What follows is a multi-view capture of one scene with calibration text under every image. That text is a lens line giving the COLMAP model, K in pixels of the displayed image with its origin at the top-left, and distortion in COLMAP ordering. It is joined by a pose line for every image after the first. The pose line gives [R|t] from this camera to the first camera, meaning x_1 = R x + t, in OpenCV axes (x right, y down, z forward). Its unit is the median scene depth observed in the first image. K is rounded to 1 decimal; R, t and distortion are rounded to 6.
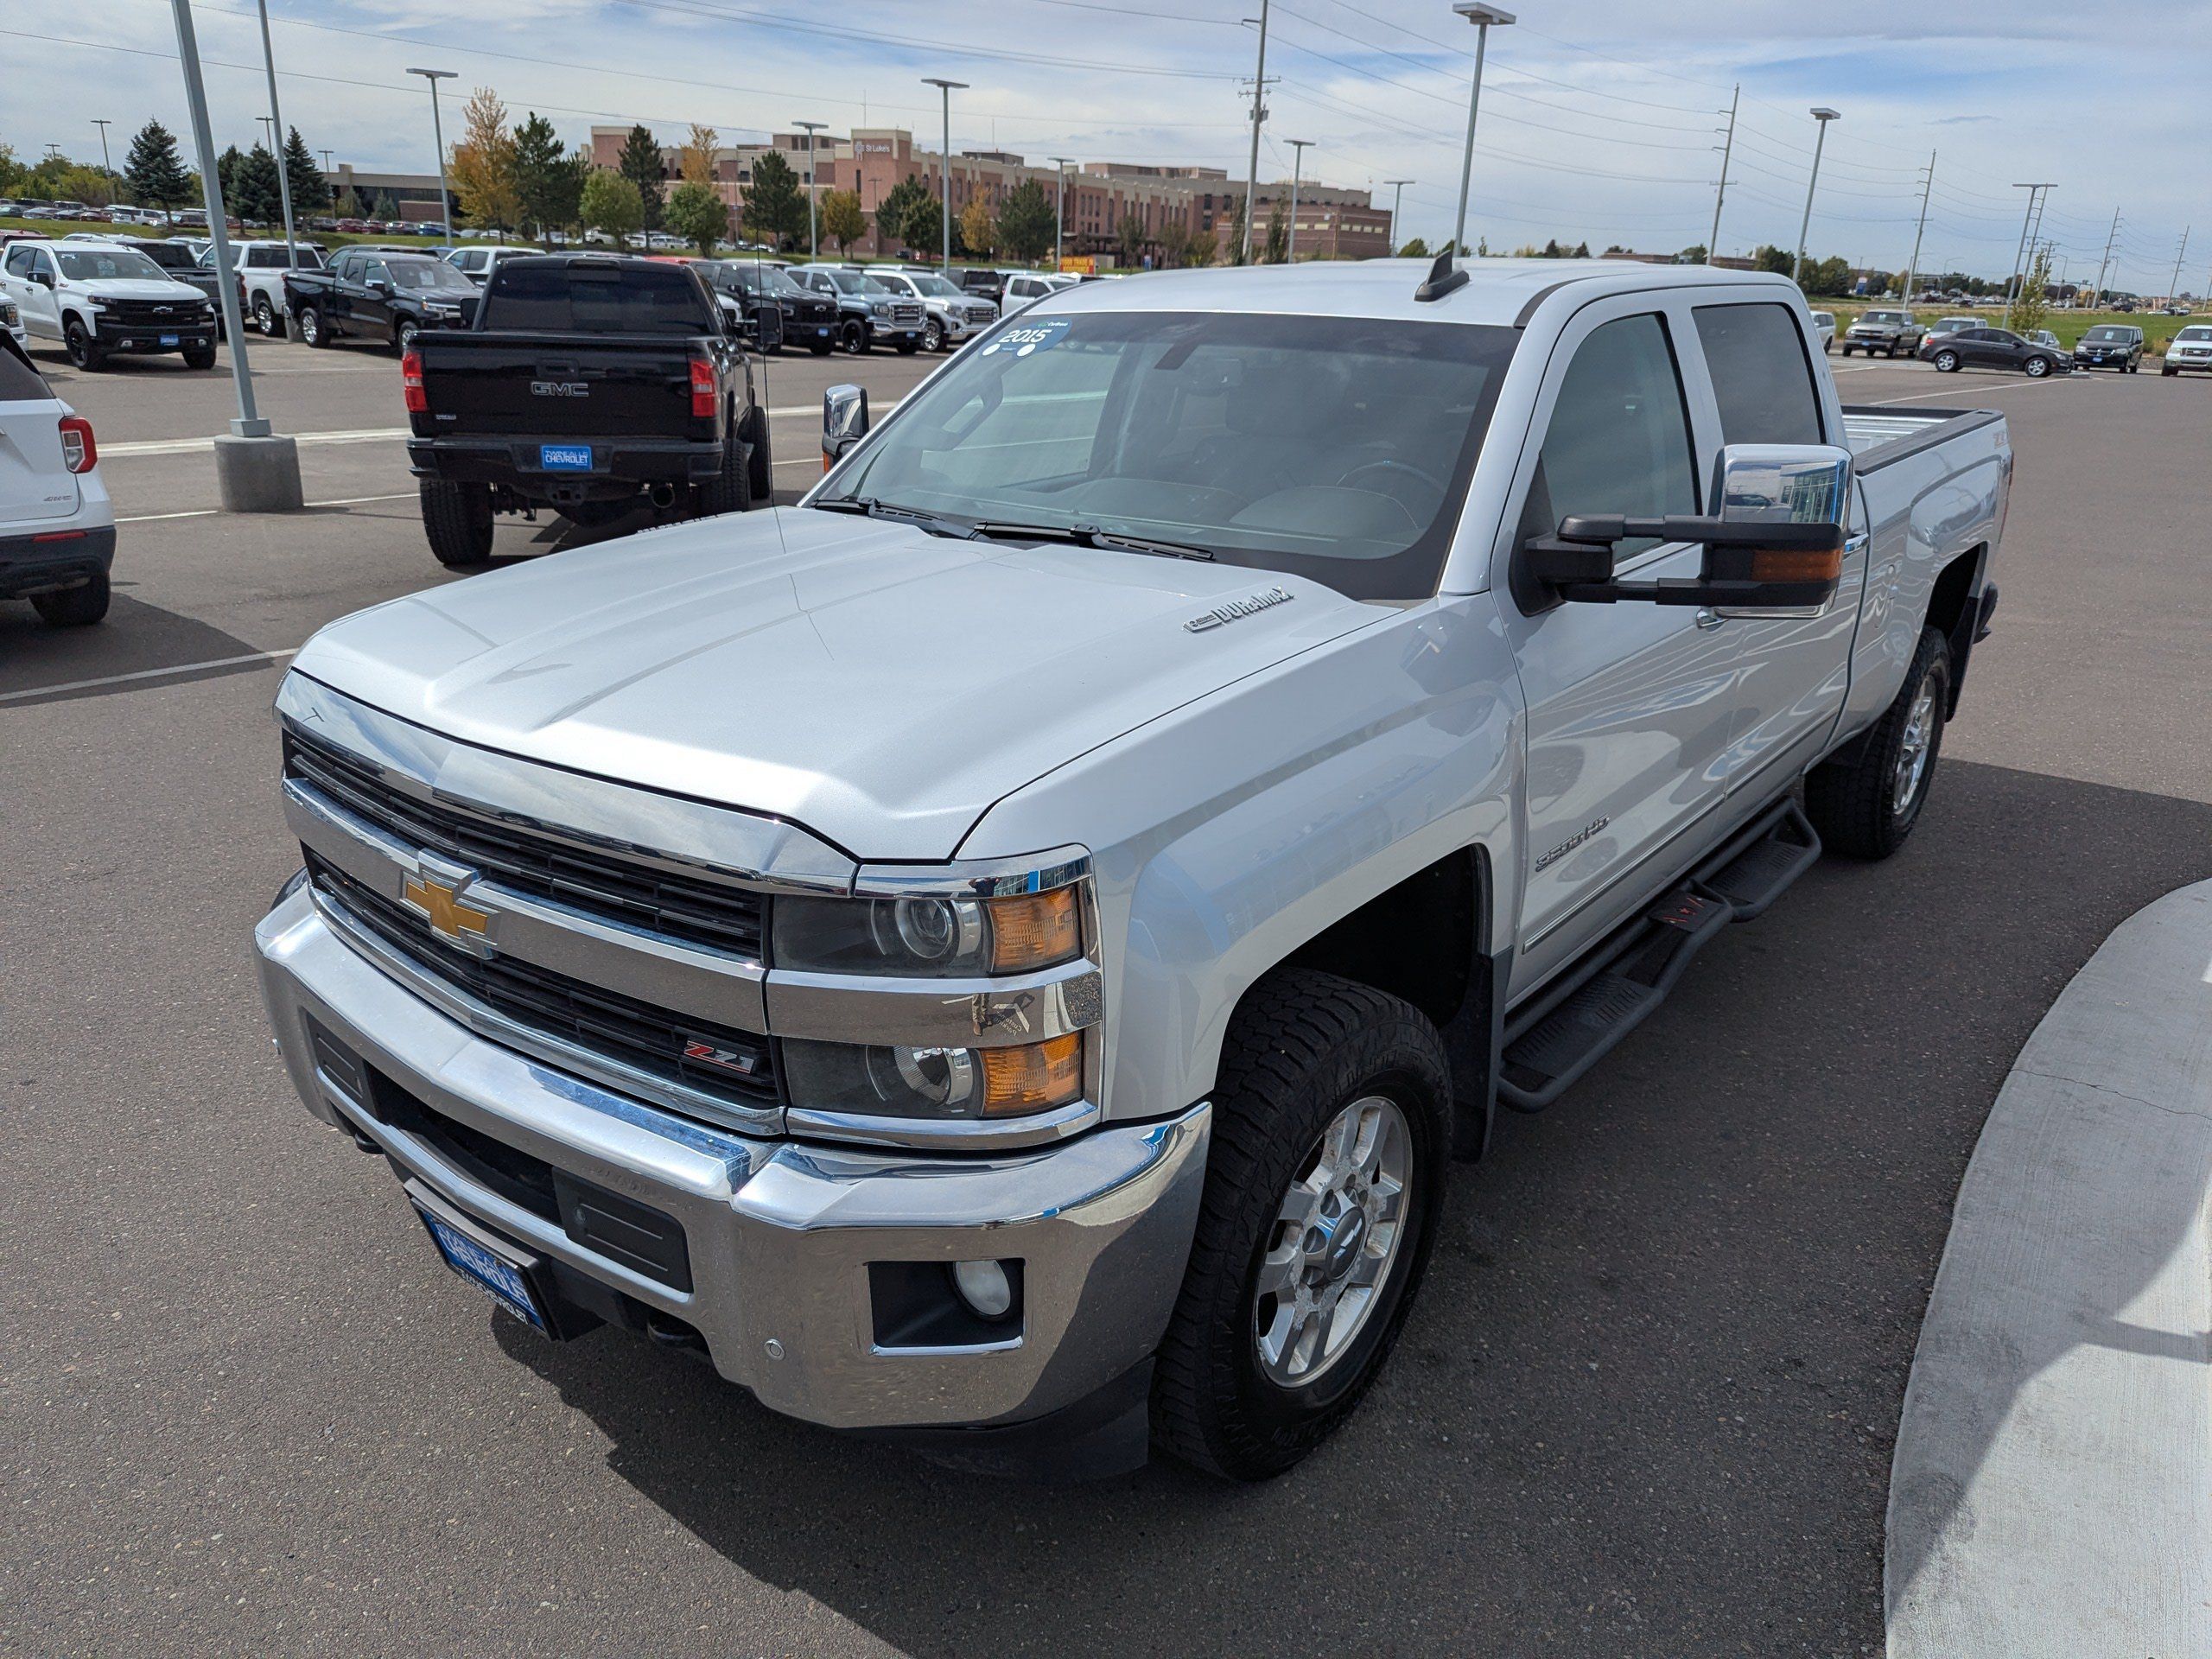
lens RADIAL K [[1585.4, 0, 1089.4], [0, 1585.4, 833.5], [0, 0, 1]] dist [0.035350, -0.029166]
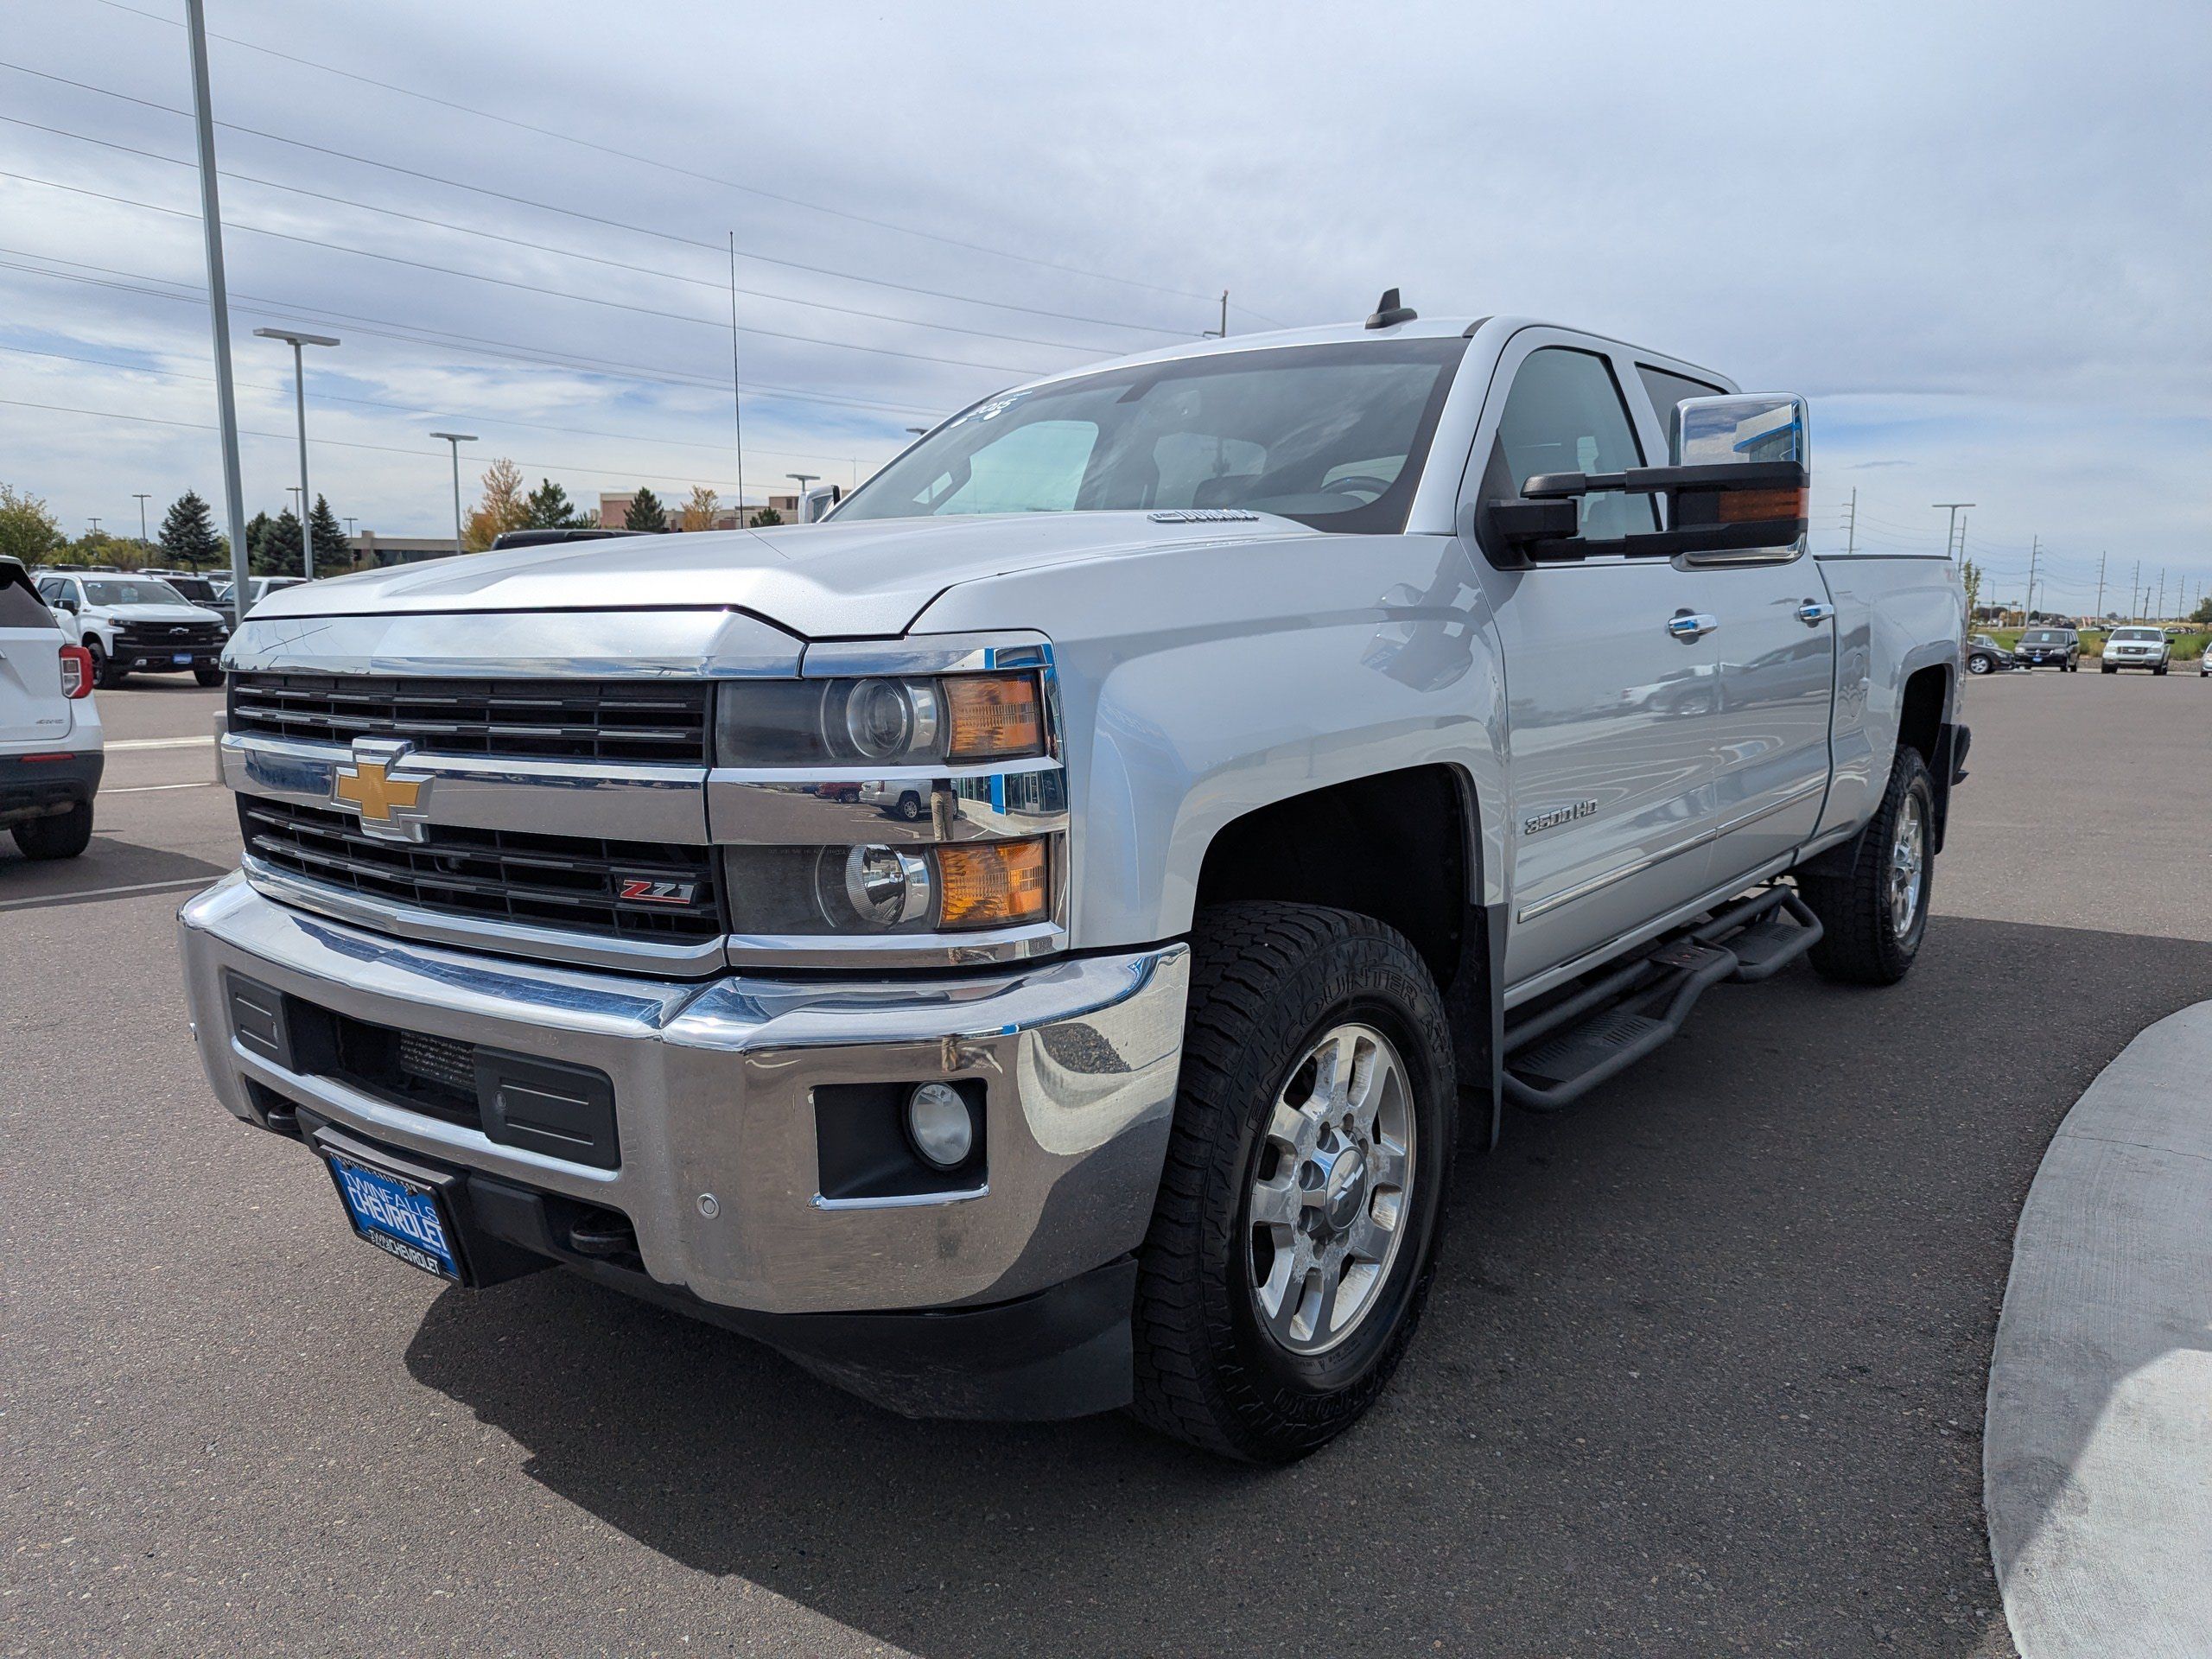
lens RADIAL K [[1585.4, 0, 1068.1], [0, 1585.4, 824.4], [0, 0, 1]] dist [0.035350, -0.029166]
pose [[0.999796, -0.020141, -0.001379, 0.006654], [0.019419, 0.978125, -0.207109, 0.216321], [0.005520, 0.207040, 0.978317, 0.061167]]
